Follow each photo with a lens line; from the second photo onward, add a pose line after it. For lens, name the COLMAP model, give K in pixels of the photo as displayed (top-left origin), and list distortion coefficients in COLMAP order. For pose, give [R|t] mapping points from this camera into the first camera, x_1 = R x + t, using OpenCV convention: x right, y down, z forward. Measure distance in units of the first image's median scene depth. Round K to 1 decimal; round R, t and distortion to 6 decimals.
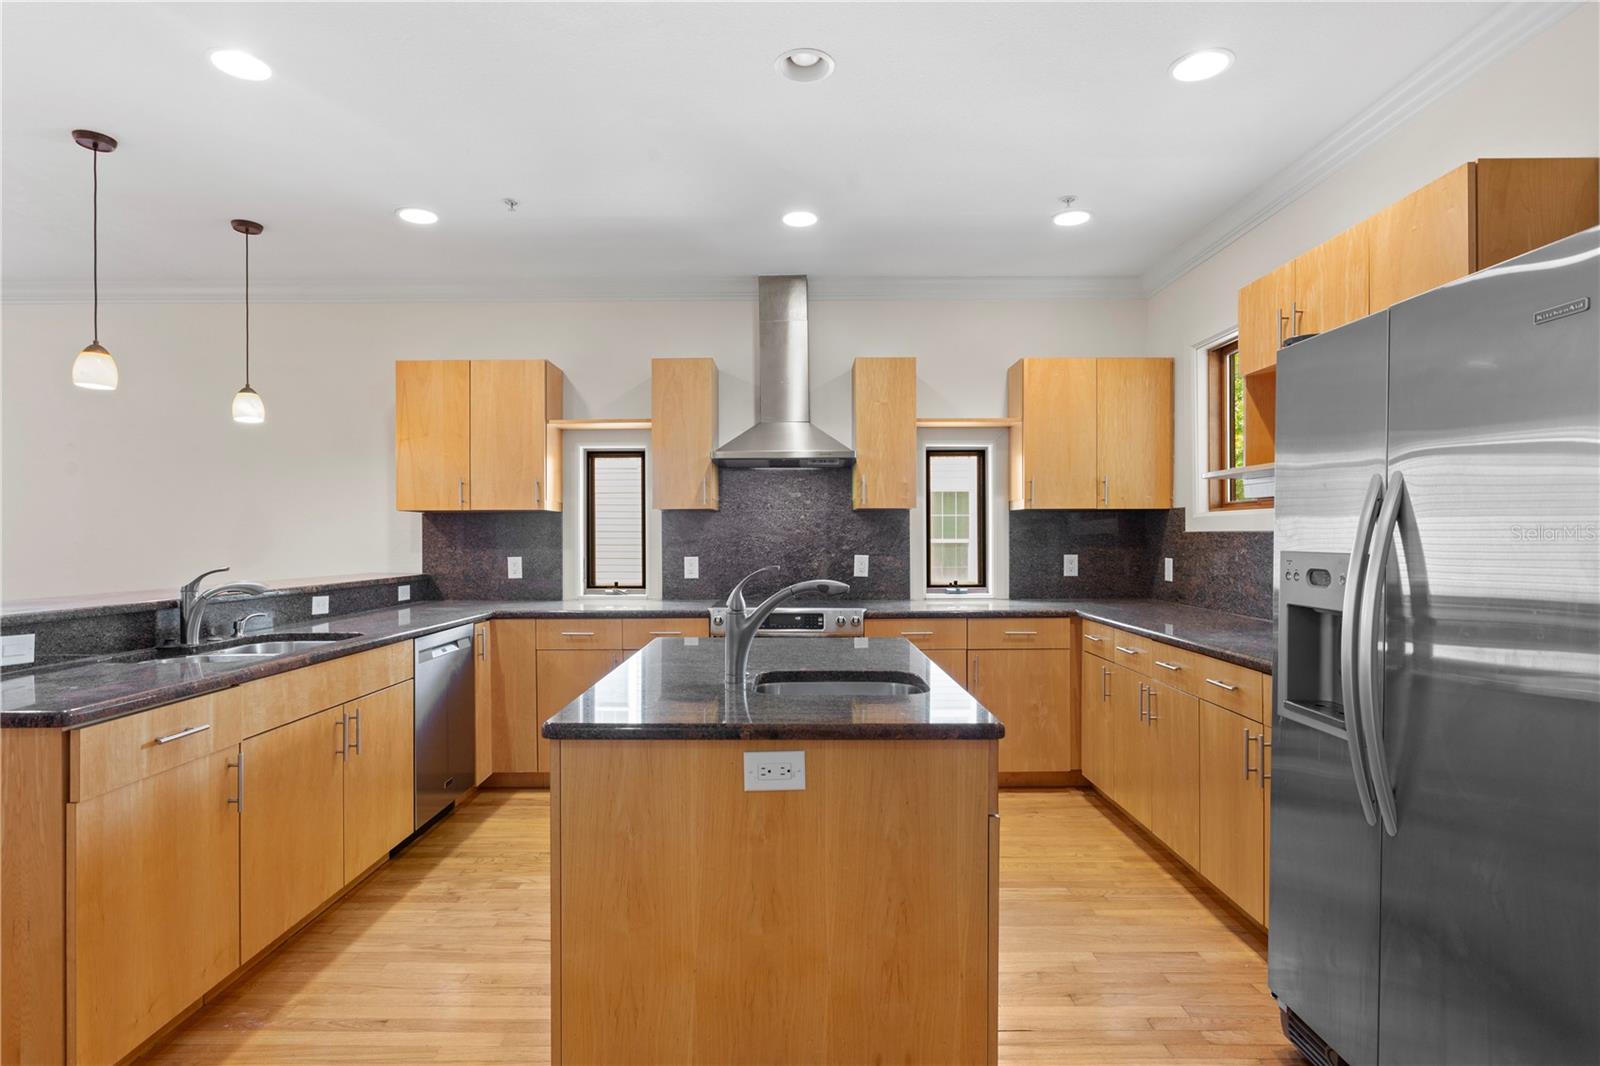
lens RADIAL K [[808.5, 0, 792.3], [0, 808.5, 541.1], [0, 0, 1]] dist [-0.006305, 0.003193]
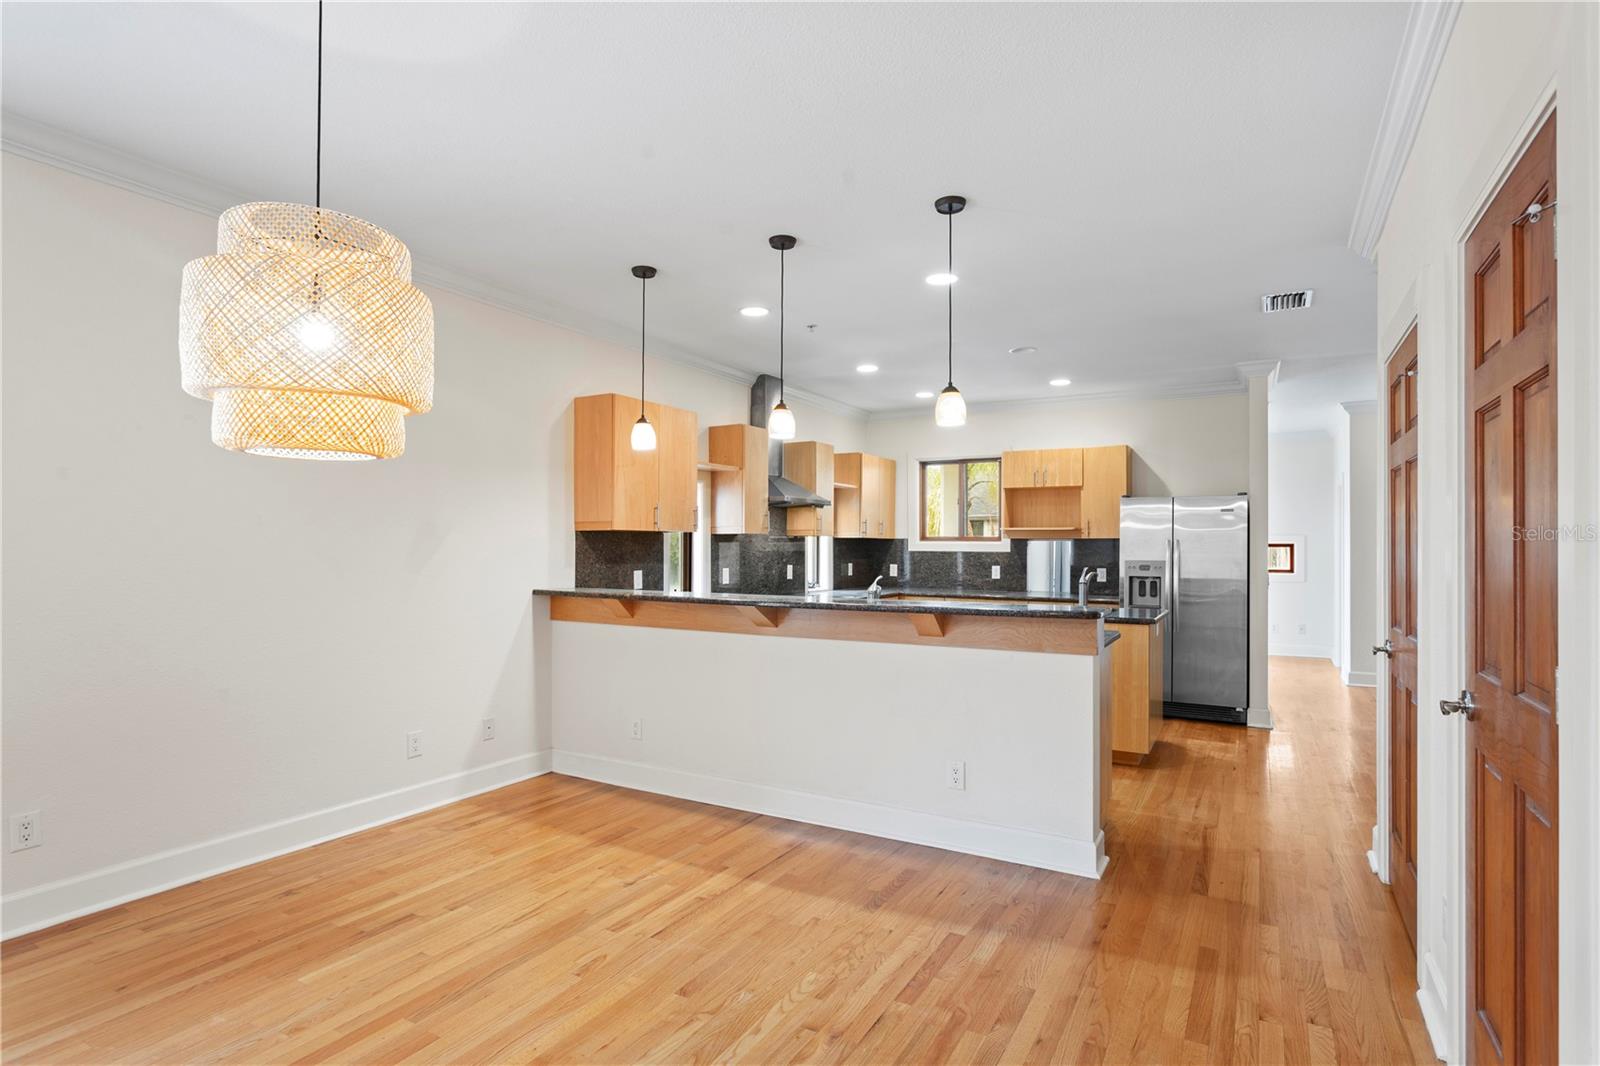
lens RADIAL K [[808.5, 0, 783.6], [0, 808.5, 551.1], [0, 0, 1]] dist [-0.006305, 0.003193]
pose [[0.502860, 0.001397, 0.864367, -1.430219], [-0.001755, 0.999998, -0.000595, -0.009515], [-0.864366, -0.001218, 0.502862, 0.270098]]
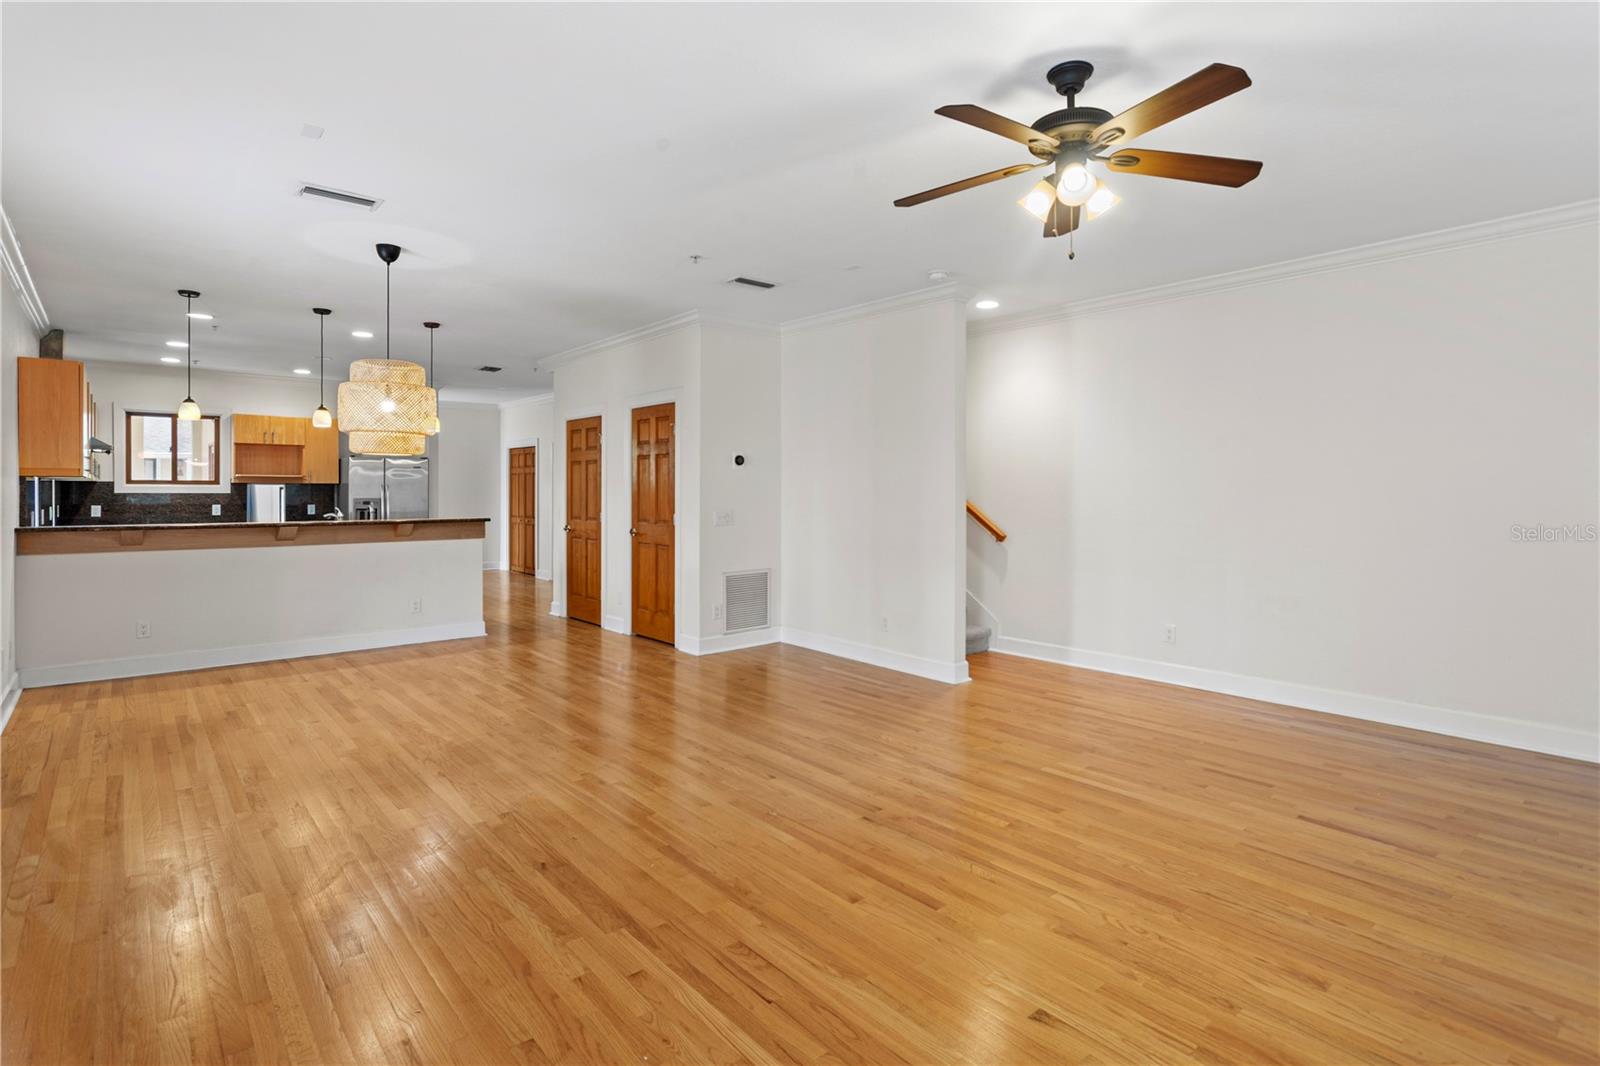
lens RADIAL K [[808.5, 0, 820.1], [0, 808.5, 495.7], [0, 0, 1]] dist [-0.006305, 0.003193]
pose [[-0.660984, -0.002022, 0.750397, -2.449235], [0.003117, 0.999980, 0.005440, -0.009599], [-0.750394, 0.005935, -0.660965, 1.040138]]
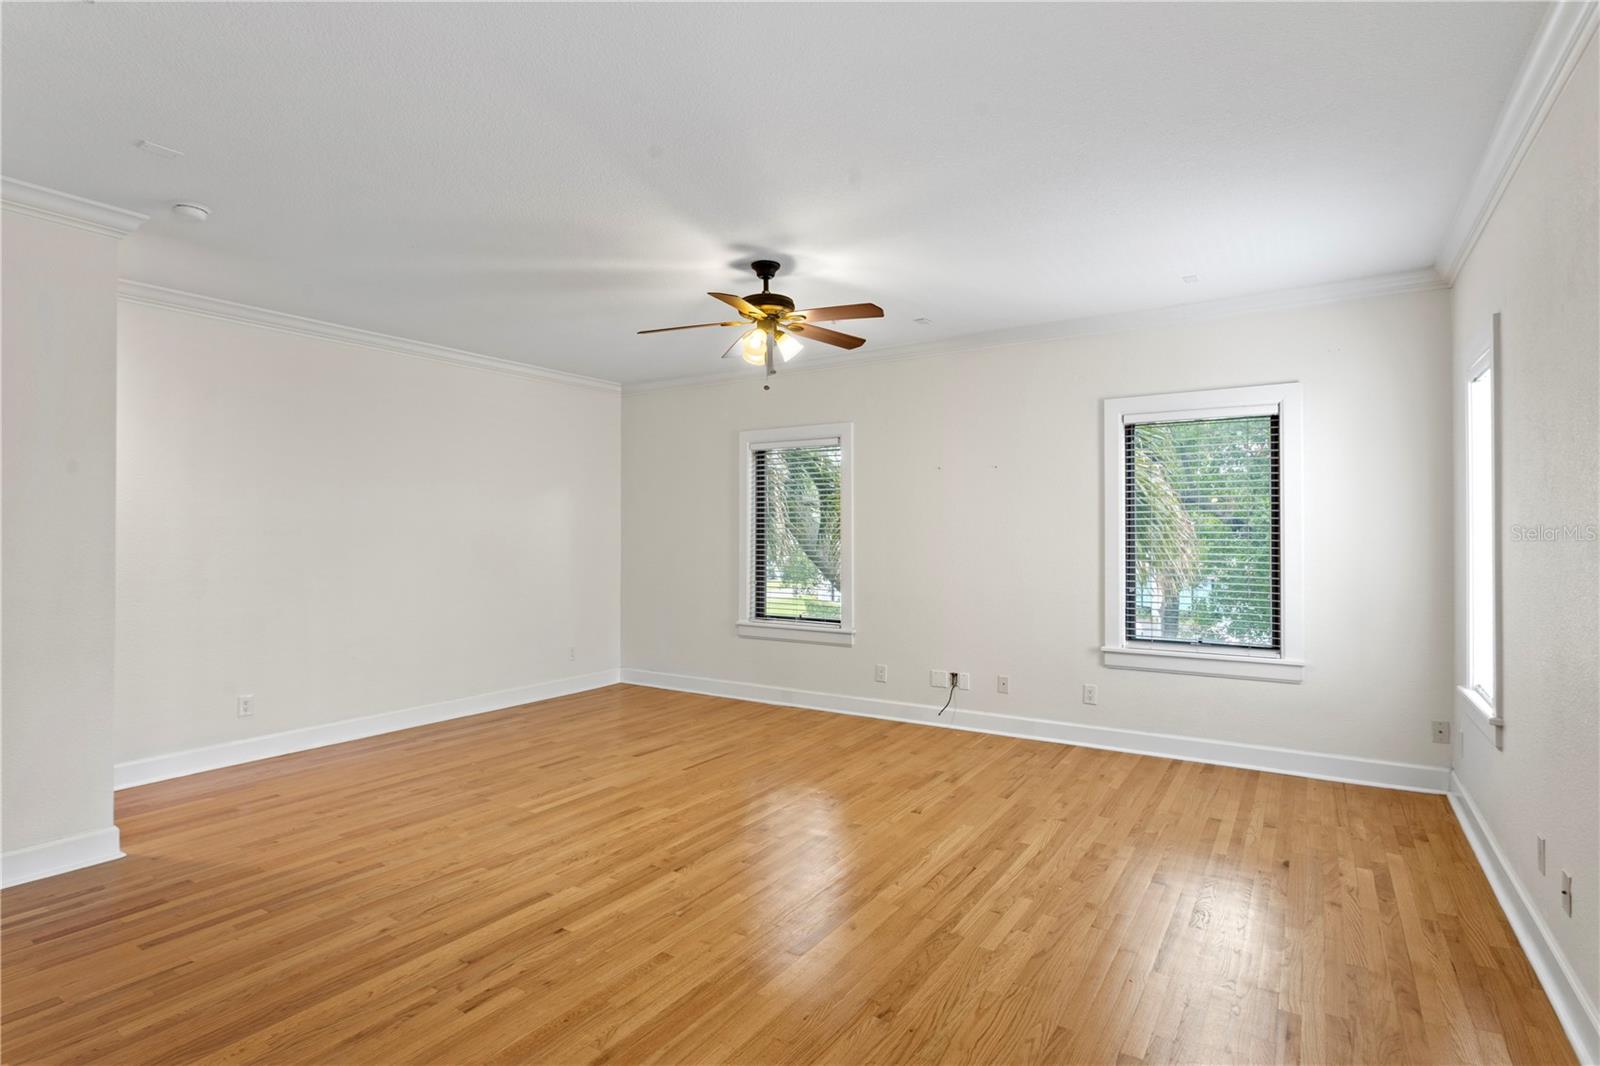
lens RADIAL K [[808.5, 0, 802.5], [0, 808.5, 516.6], [0, 0, 1]] dist [-0.006305, 0.003193]
pose [[-0.531755, -0.016116, -0.846745, -1.223343], [-0.004049, 0.999856, -0.016488, -0.025713], [0.846889, -0.005339, -0.531743, 1.014274]]
